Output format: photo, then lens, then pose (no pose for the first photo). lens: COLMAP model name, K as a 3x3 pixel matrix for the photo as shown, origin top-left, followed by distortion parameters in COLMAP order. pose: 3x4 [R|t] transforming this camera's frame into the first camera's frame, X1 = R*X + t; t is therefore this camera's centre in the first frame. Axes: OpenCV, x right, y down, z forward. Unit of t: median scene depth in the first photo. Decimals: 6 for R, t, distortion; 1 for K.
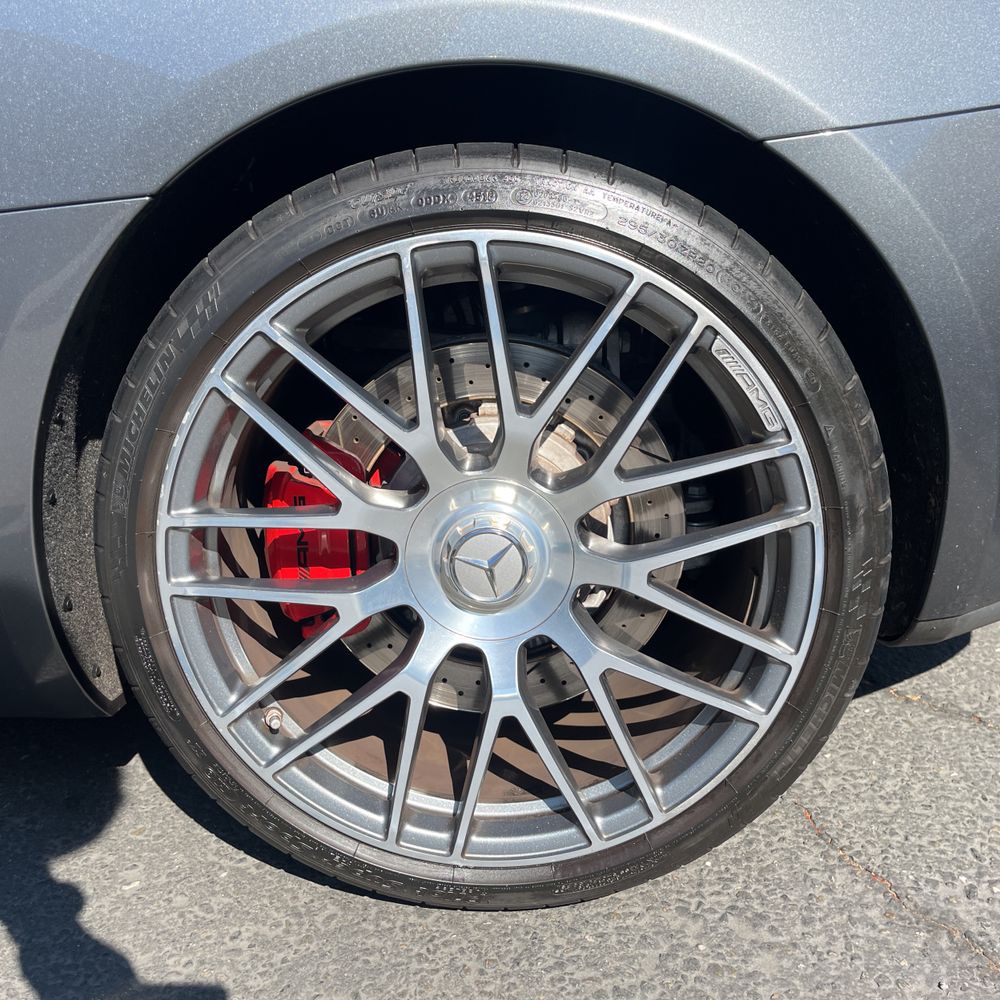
lens RADIAL K [[996.8, 0, 500.0], [0, 996.8, 500.0], [0, 0, 1]] dist [0.064517, -0.080126]
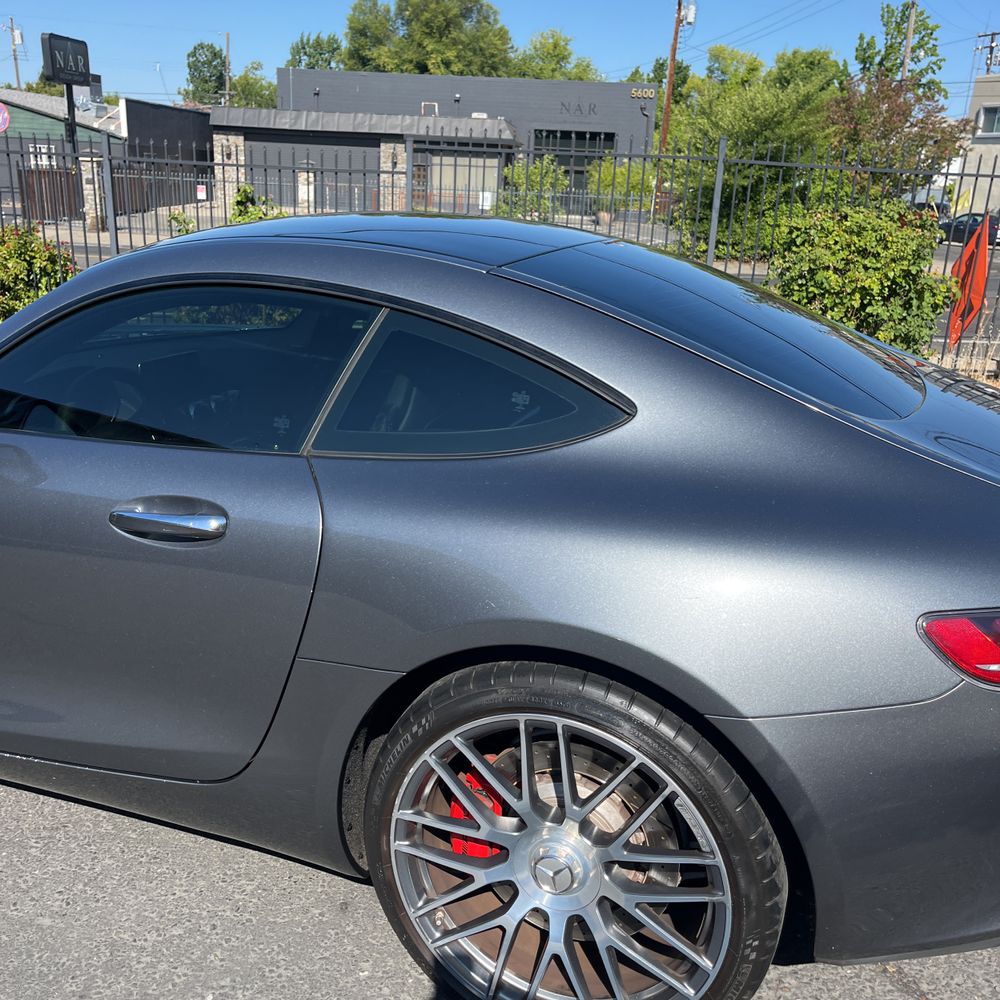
lens RADIAL K [[1002.5, 0, 500.0], [0, 1002.5, 500.0], [0, 0, 1]] dist [0.025263, 0.001127]
pose [[0.942943, 0.136363, -0.303750, 0.357064], [-0.131074, 0.990650, 0.037834, -0.660454], [0.306069, 0.004139, 0.952000, -0.784509]]
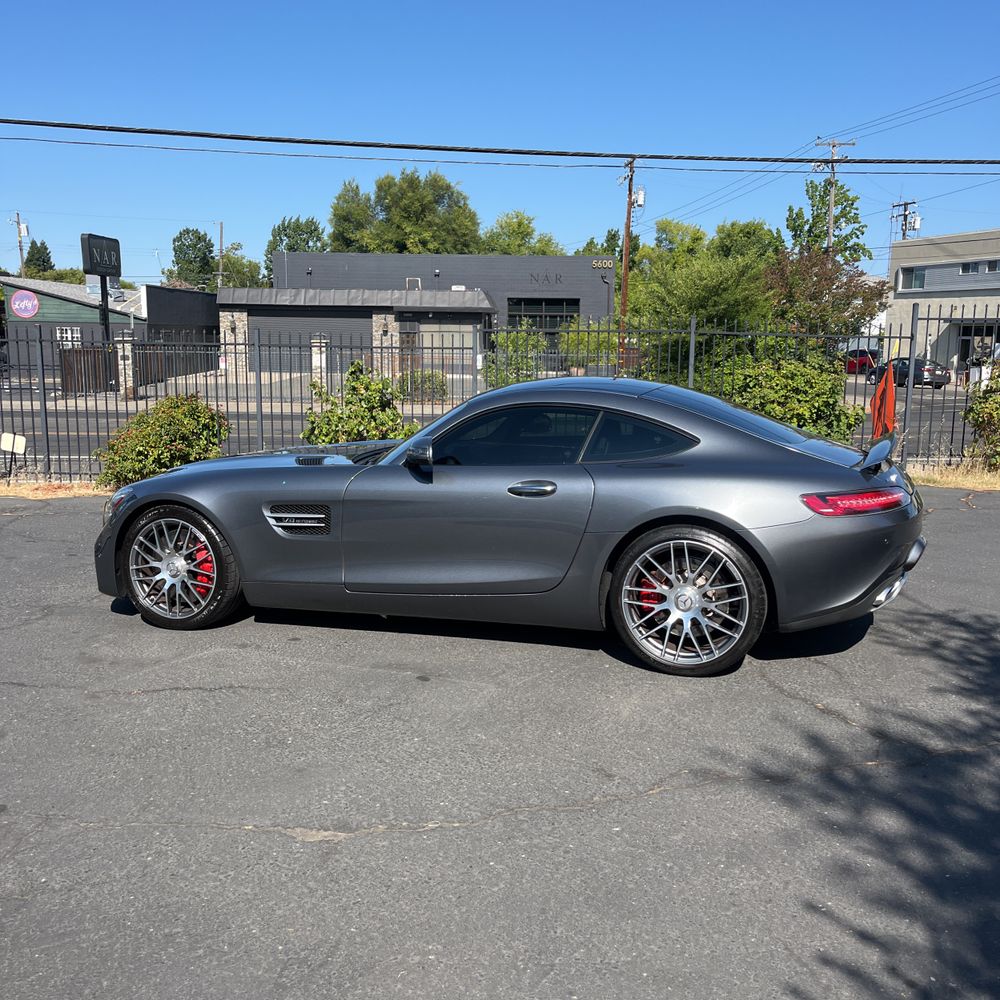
lens RADIAL K [[1002.5, 0, 500.0], [0, 1002.5, 500.0], [0, 0, 1]] dist [0.025263, 0.001127]
pose [[0.955794, 0.052502, -0.289313, 0.541430], [-0.088781, 0.989537, -0.113731, 0.215723], [0.280315, 0.134388, 0.950454, -4.212648]]
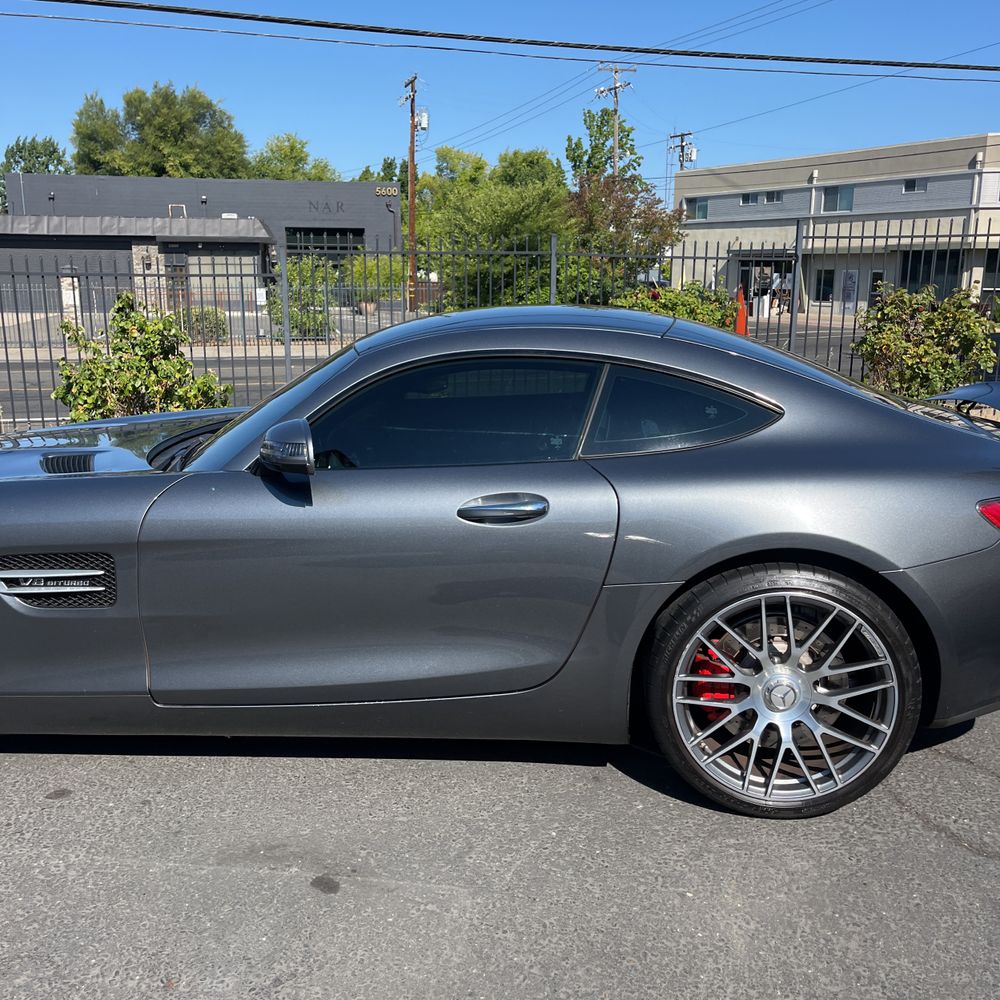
lens RADIAL K [[1002.5, 0, 500.0], [0, 1002.5, 500.0], [0, 0, 1]] dist [0.025263, 0.001127]
pose [[0.996854, 0.015530, -0.077726, -0.613595], [-0.020541, 0.997732, -0.064097, -0.301462], [0.076554, 0.065492, 0.994912, -2.042254]]
